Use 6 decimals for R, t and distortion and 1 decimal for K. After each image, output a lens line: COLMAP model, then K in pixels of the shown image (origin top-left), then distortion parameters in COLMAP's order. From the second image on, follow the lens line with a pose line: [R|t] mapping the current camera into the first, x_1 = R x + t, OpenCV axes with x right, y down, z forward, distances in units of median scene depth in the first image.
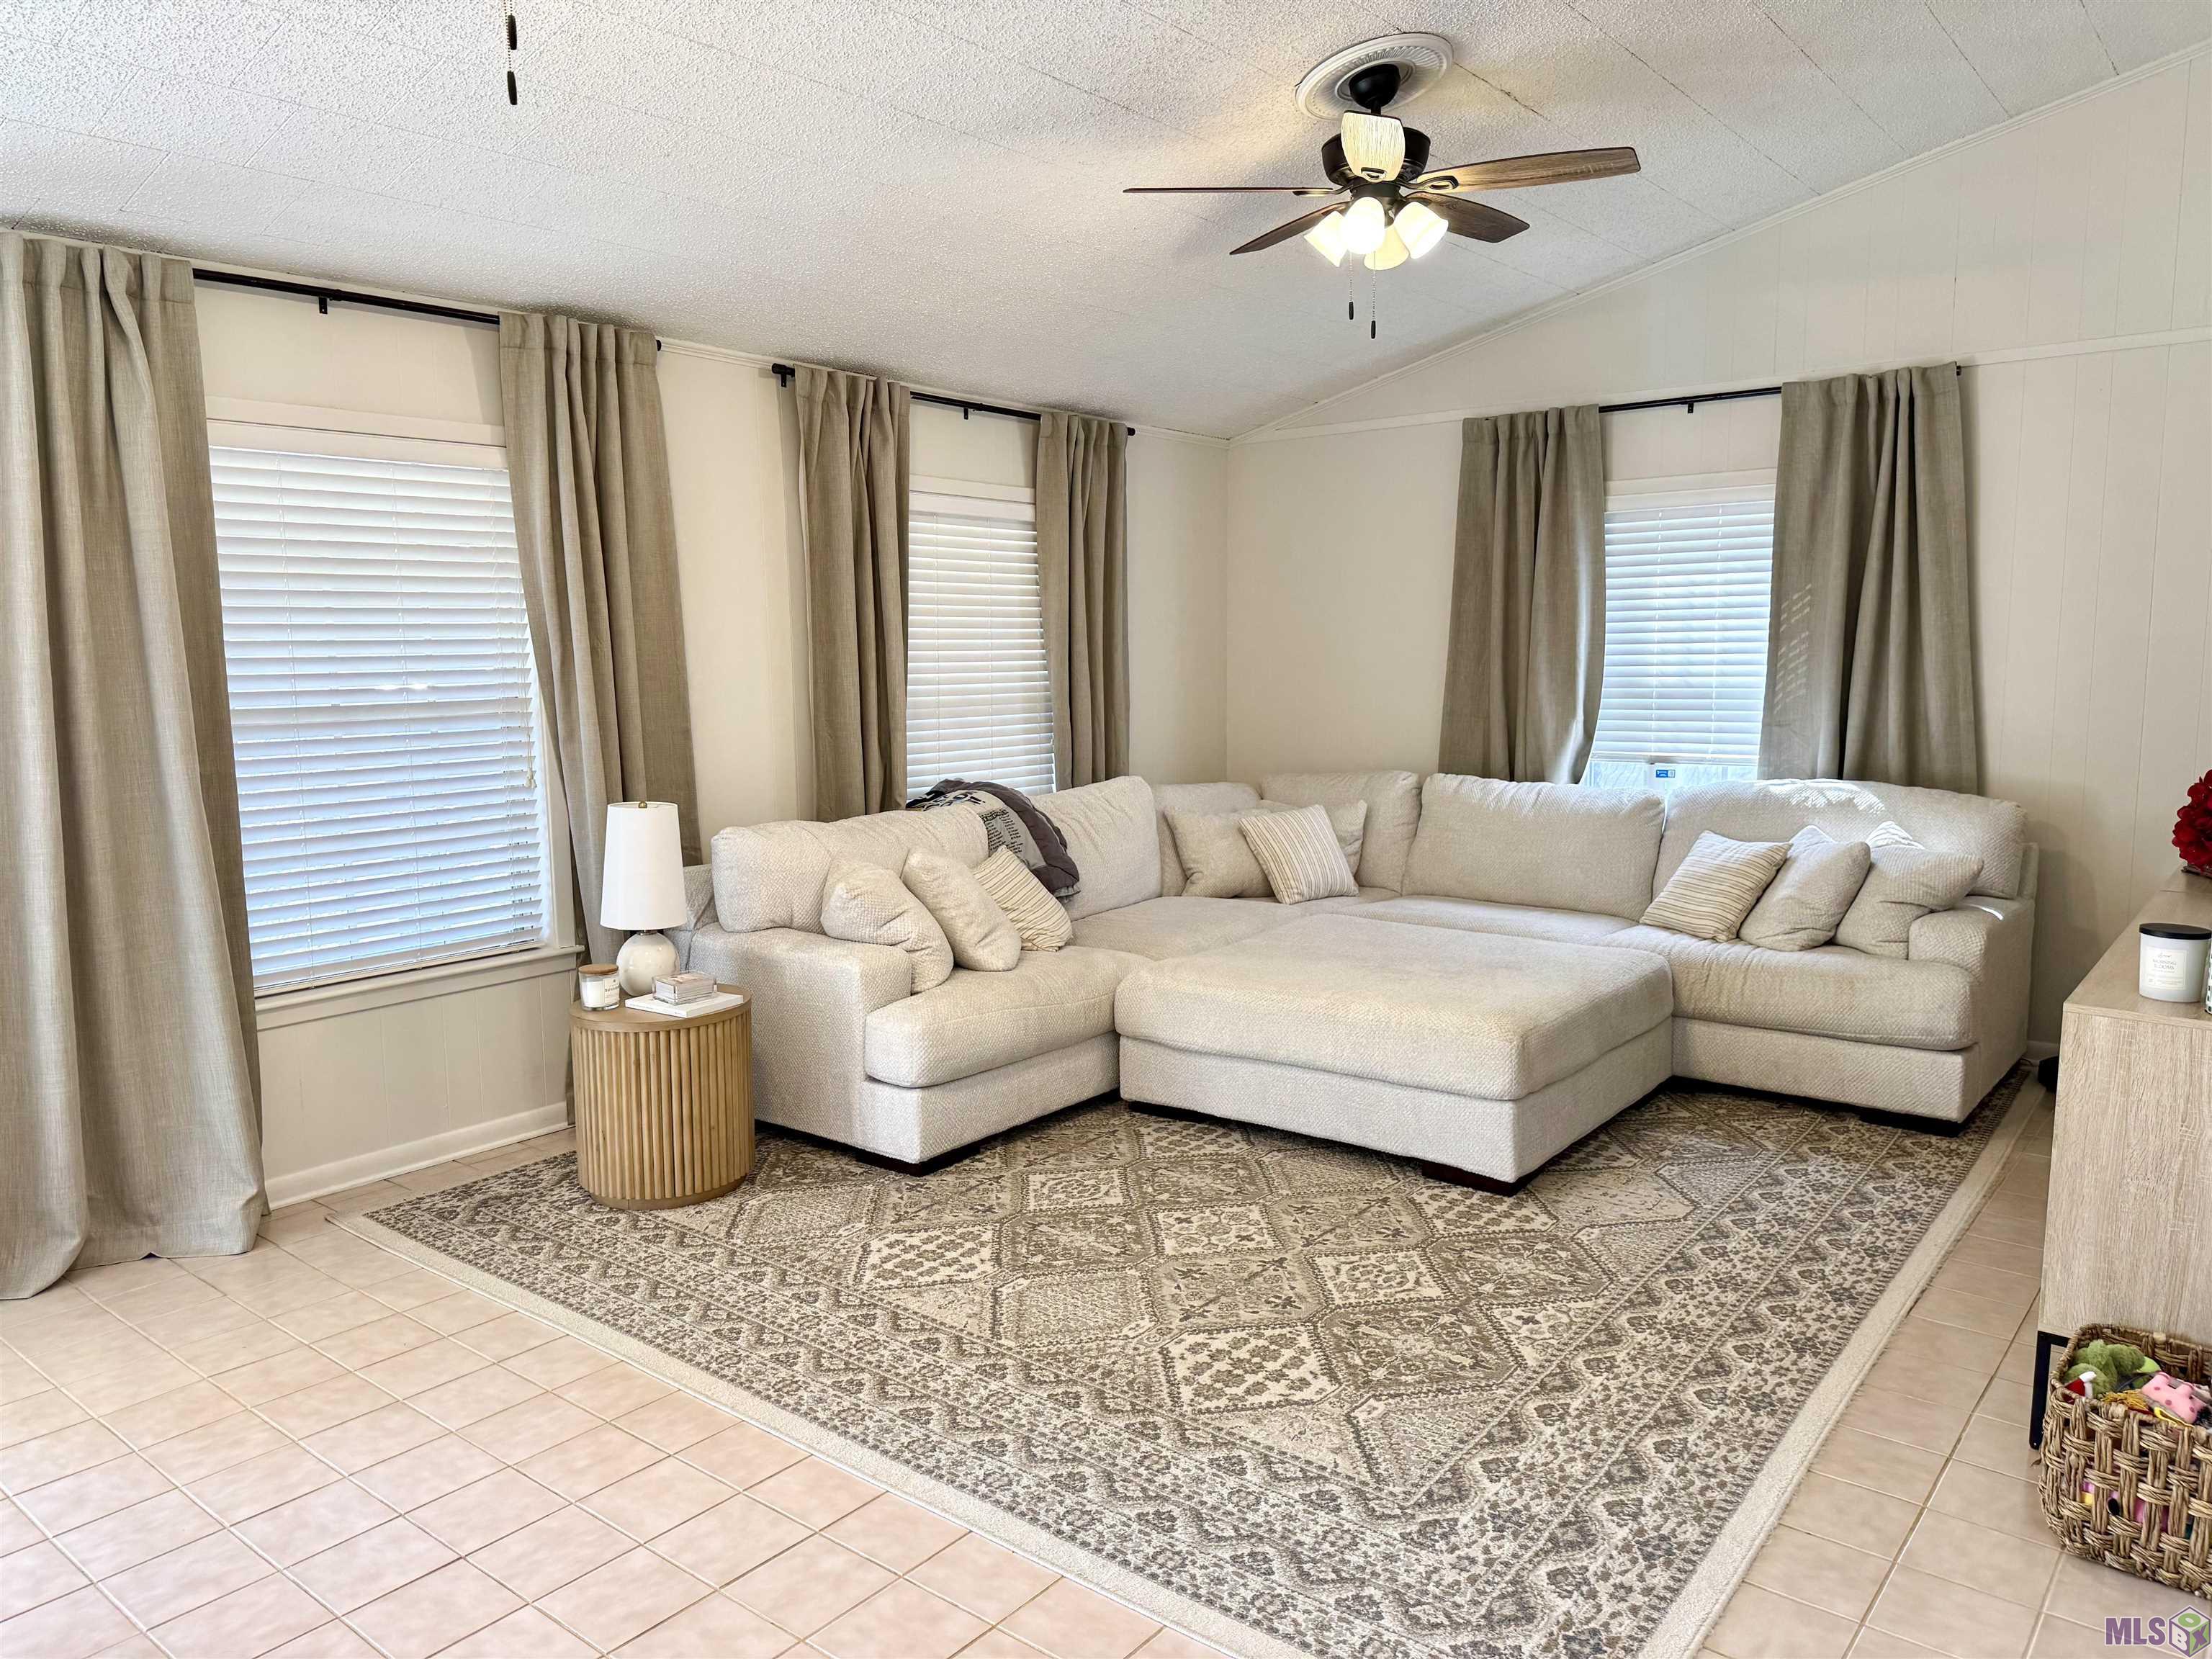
lens RADIAL K [[1541.5, 0, 1089.3], [0, 1541.5, 824.7], [0, 0, 1]] dist [0.067666, -0.084473]
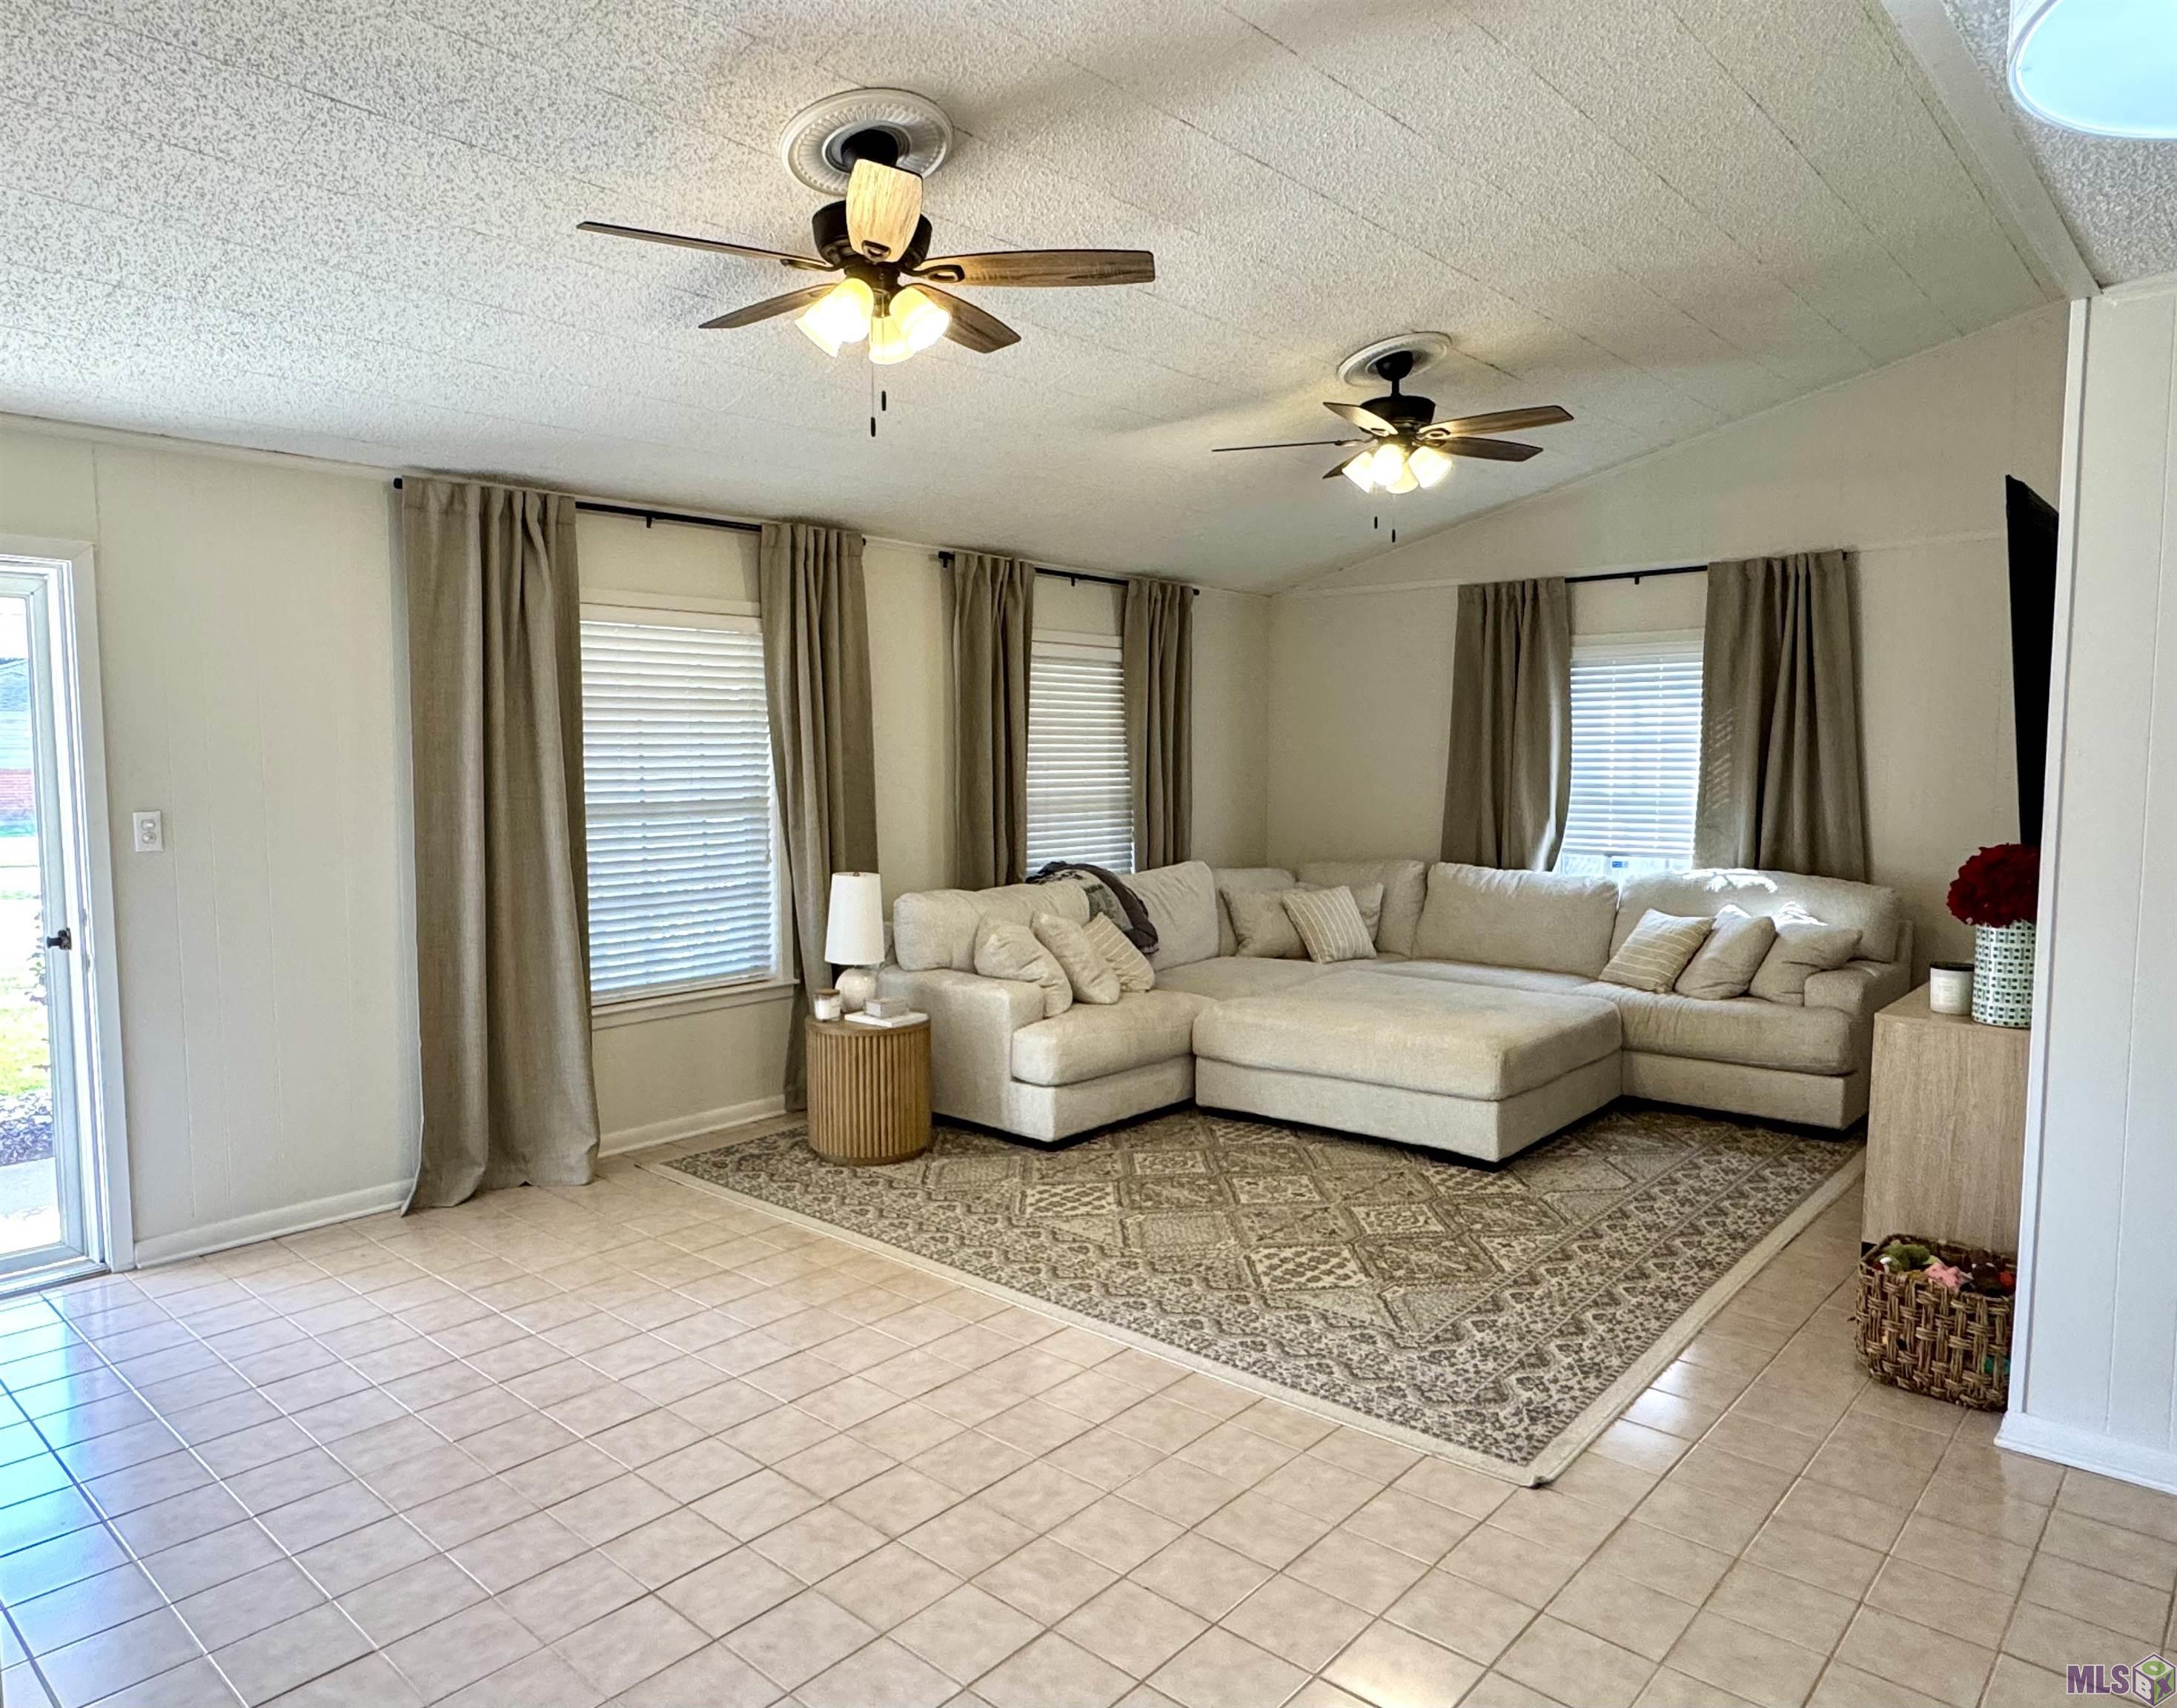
lens RADIAL K [[1394.1, 0, 1036.3], [0, 1394.1, 852.1], [0, 0, 1]] dist [-0.006602, 0.005982]
pose [[0.998332, 0.011369, -0.056596, -0.061656], [-0.013895, 0.998915, -0.044450, 0.021457], [0.056030, 0.045163, 0.997407, -0.242804]]
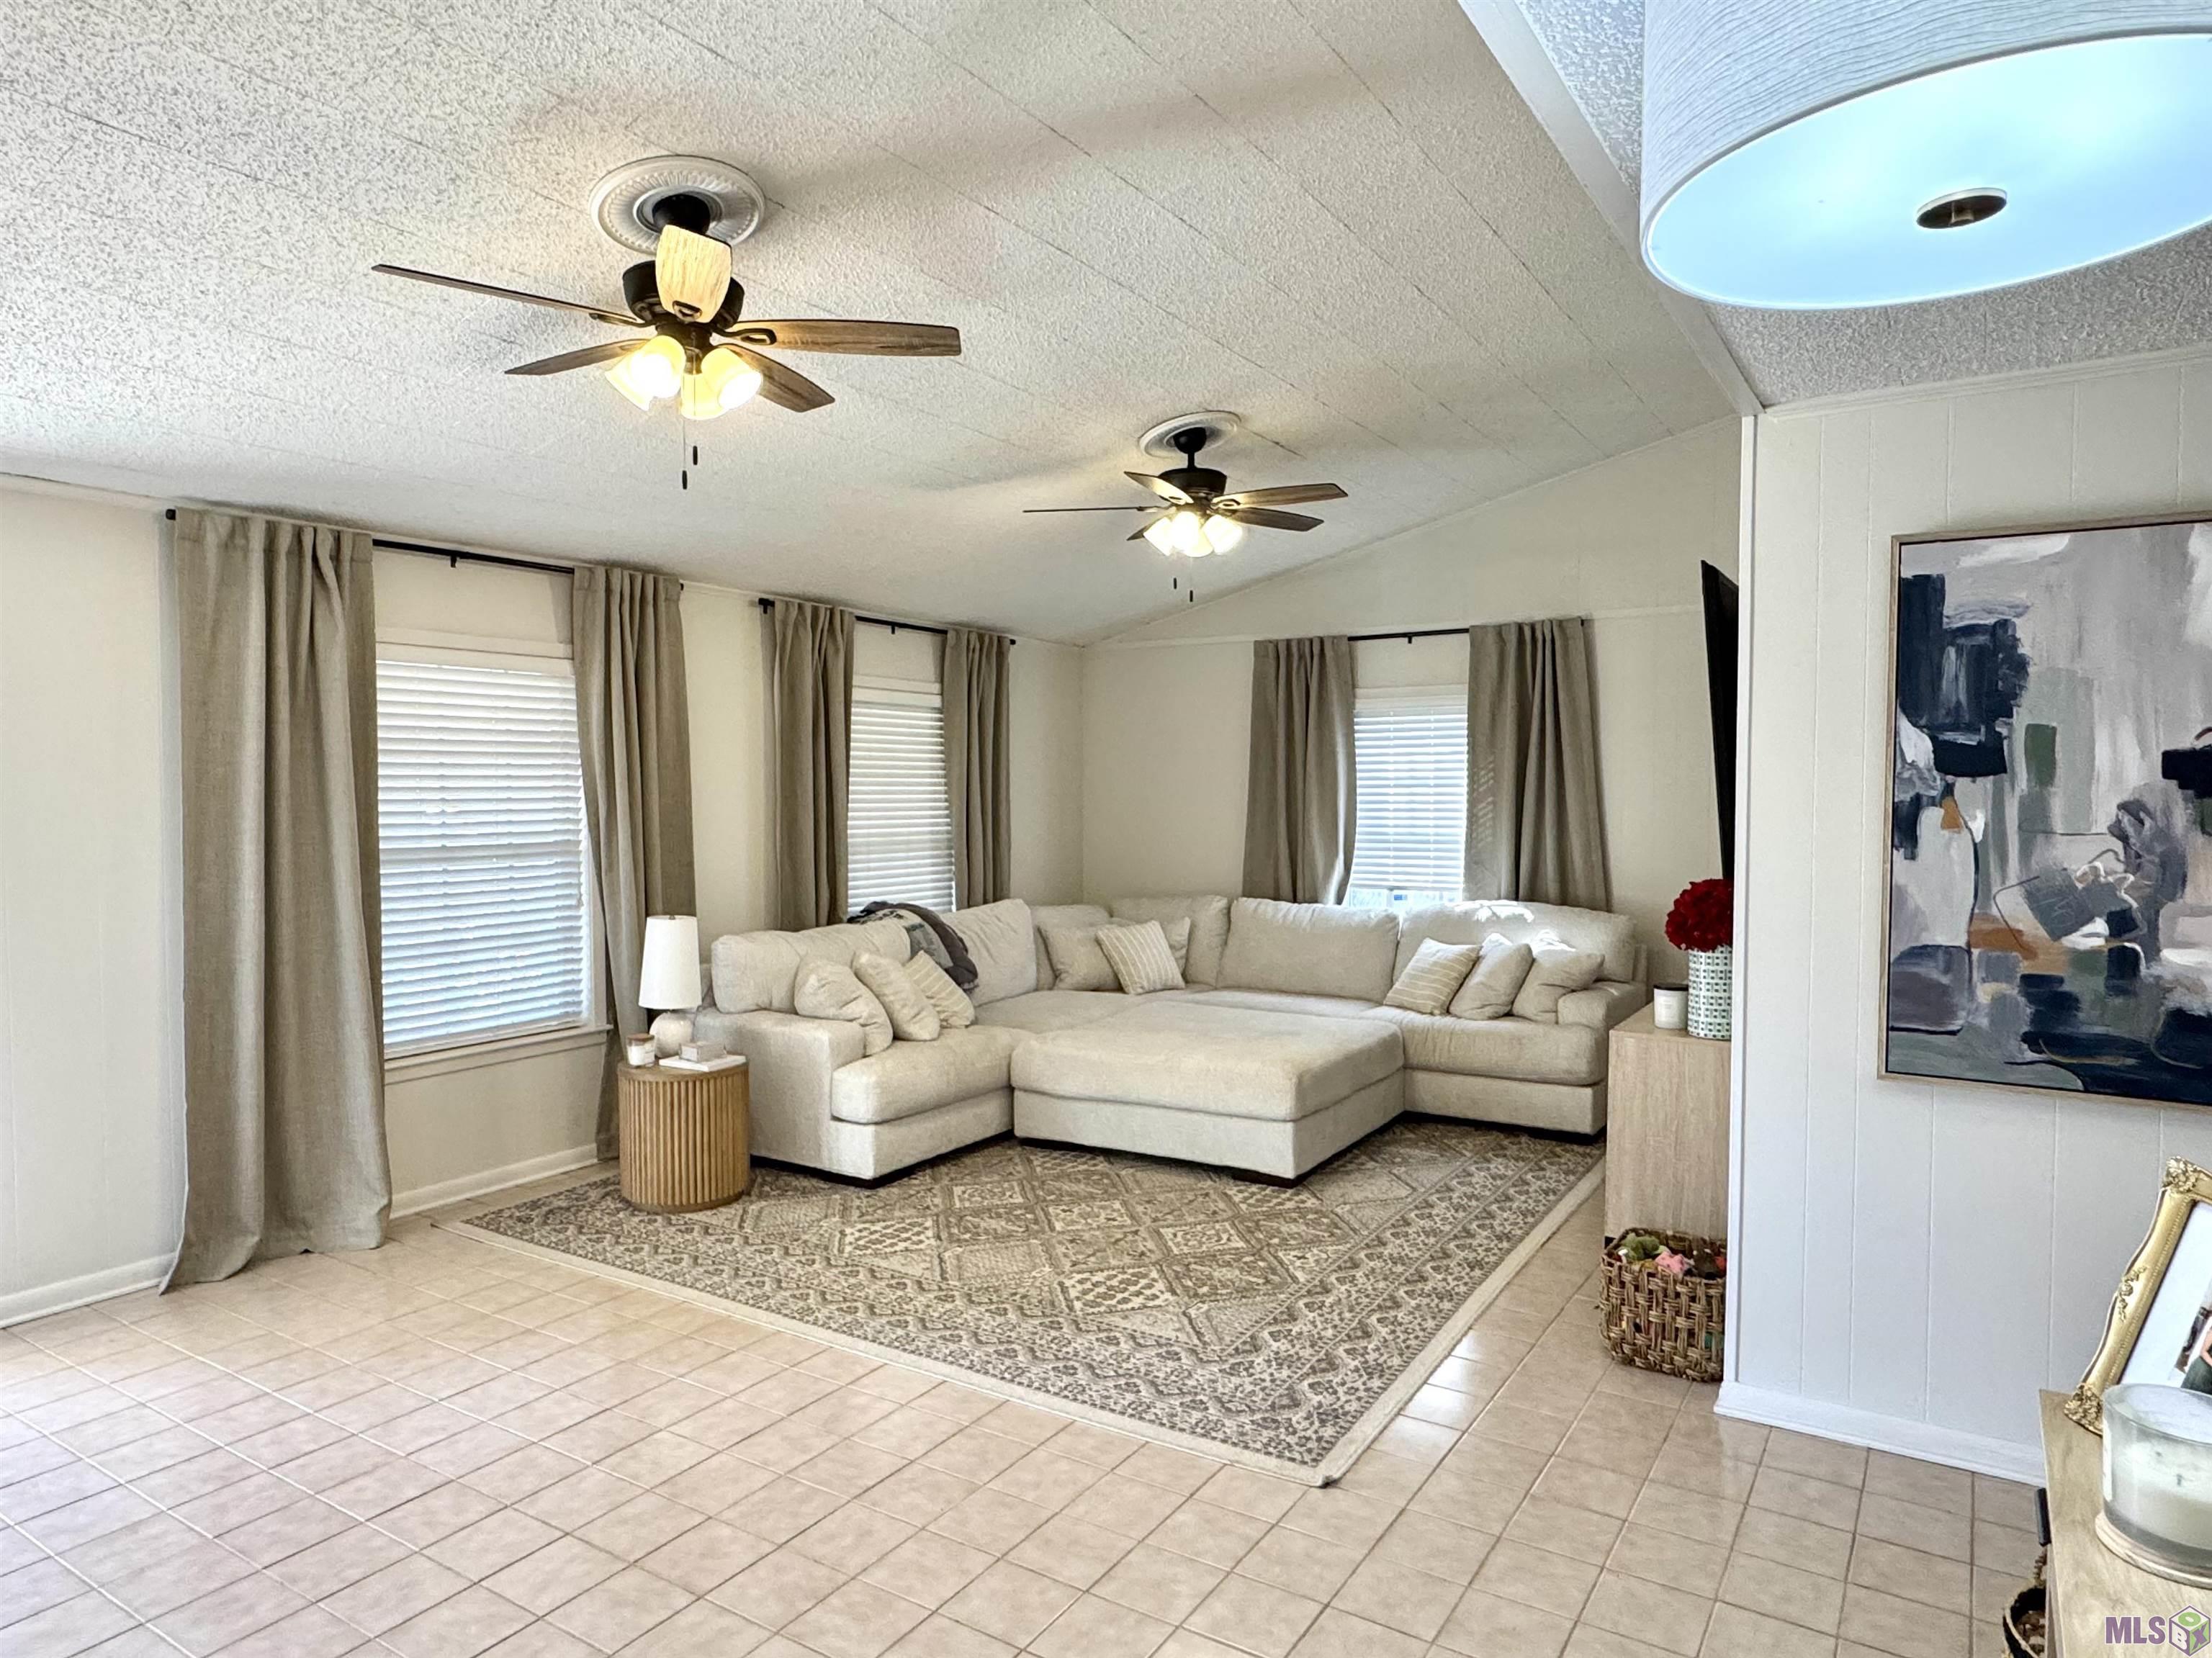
lens RADIAL K [[1351.3, 0, 1101.9], [0, 1351.3, 828.0], [0, 0, 1]] dist [-0.001238, 0.000387]
pose [[0.993217, 0.005780, 0.116133, -0.051933], [0.004637, 0.996000, -0.089229, 0.017605], [-0.116184, 0.089163, 0.989218, -0.252105]]
